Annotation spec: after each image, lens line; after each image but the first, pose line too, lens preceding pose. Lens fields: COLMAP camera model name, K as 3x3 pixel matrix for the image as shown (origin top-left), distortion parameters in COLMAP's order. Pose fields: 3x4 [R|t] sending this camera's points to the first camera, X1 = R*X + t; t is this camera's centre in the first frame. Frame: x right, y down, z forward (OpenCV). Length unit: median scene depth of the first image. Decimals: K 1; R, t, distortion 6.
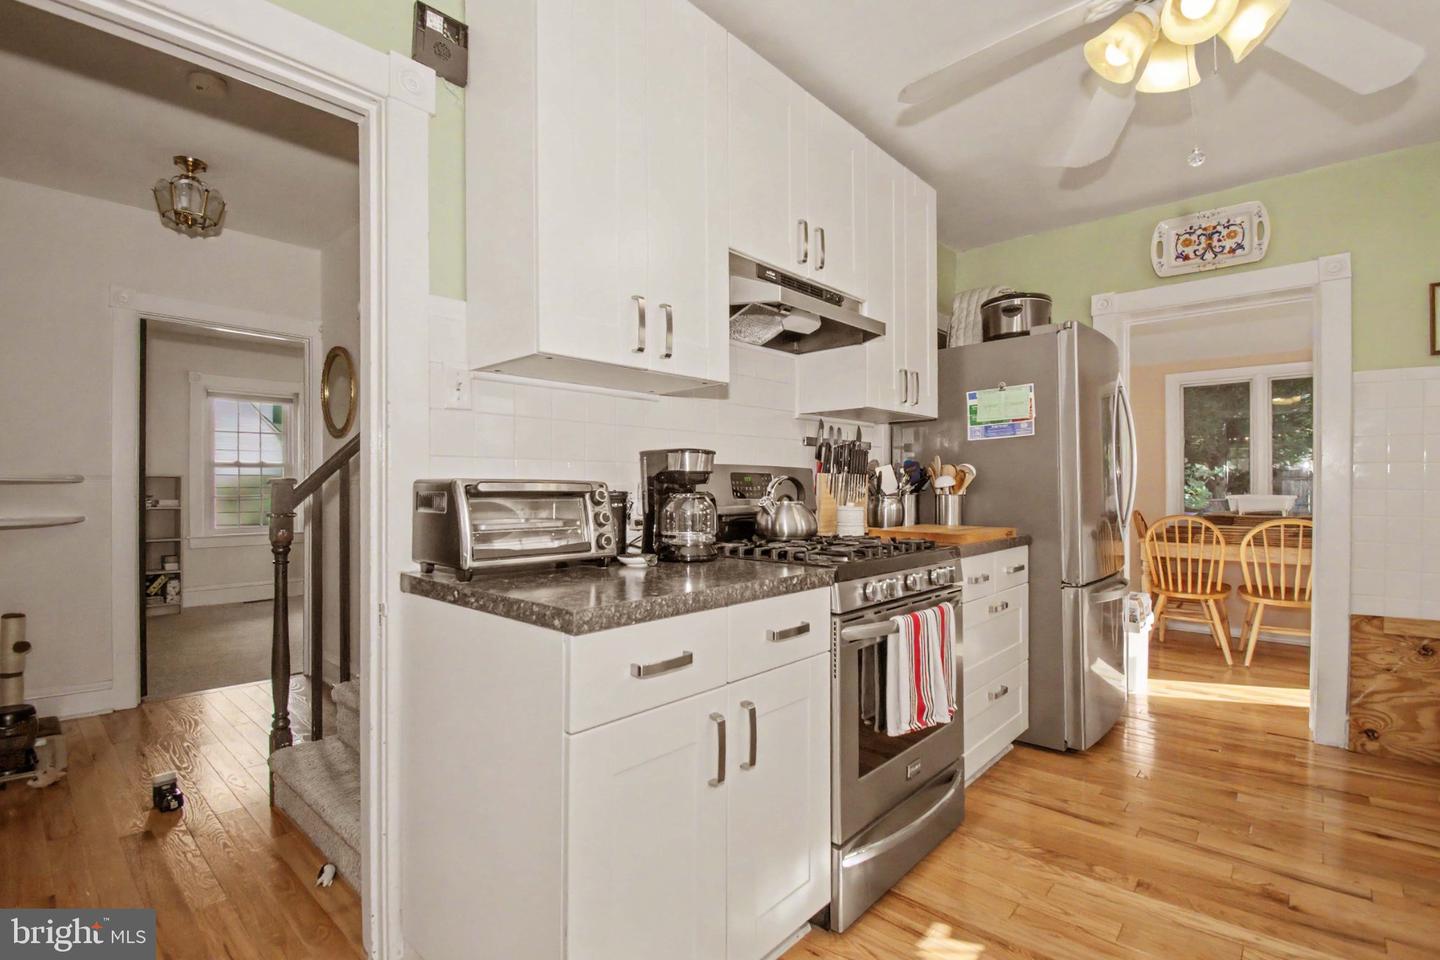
lens RADIAL K [[663.1, 0, 715.4], [0, 663.1, 487.6], [0, 0, 1]] dist [-0.011561, -0.007443]
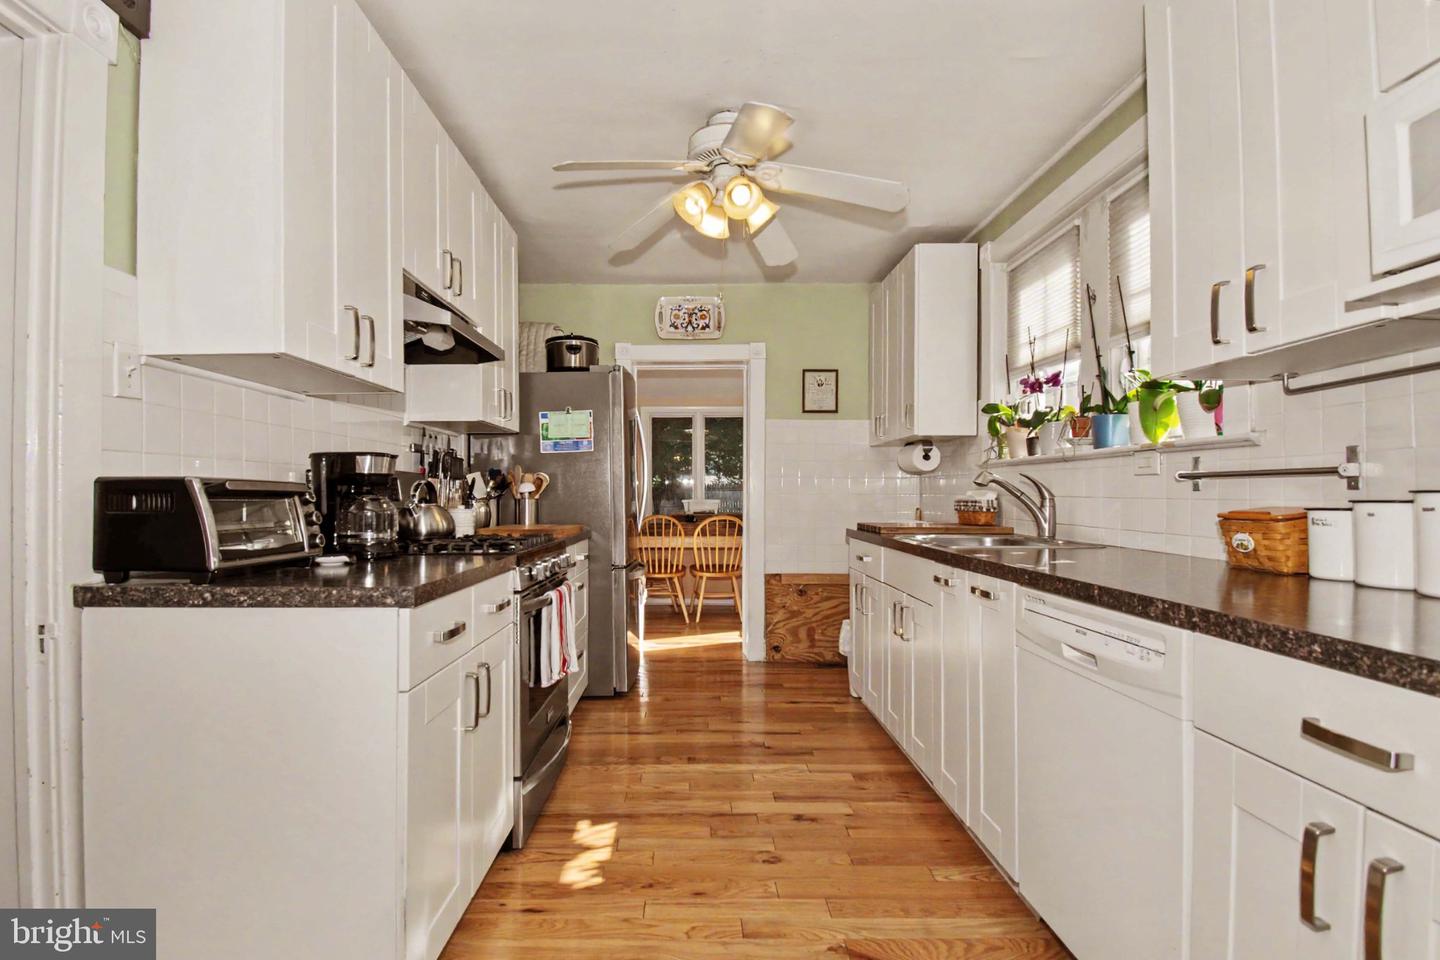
lens RADIAL K [[663.1, 0, 714.0], [0, 663.1, 488.3], [0, 0, 1]] dist [-0.011561, -0.007443]
pose [[0.731760, 0.008219, 0.681513, -0.207843], [-0.001150, 0.999941, -0.010823, 0.005168], [-0.681562, 0.007136, 0.731726, -0.086795]]
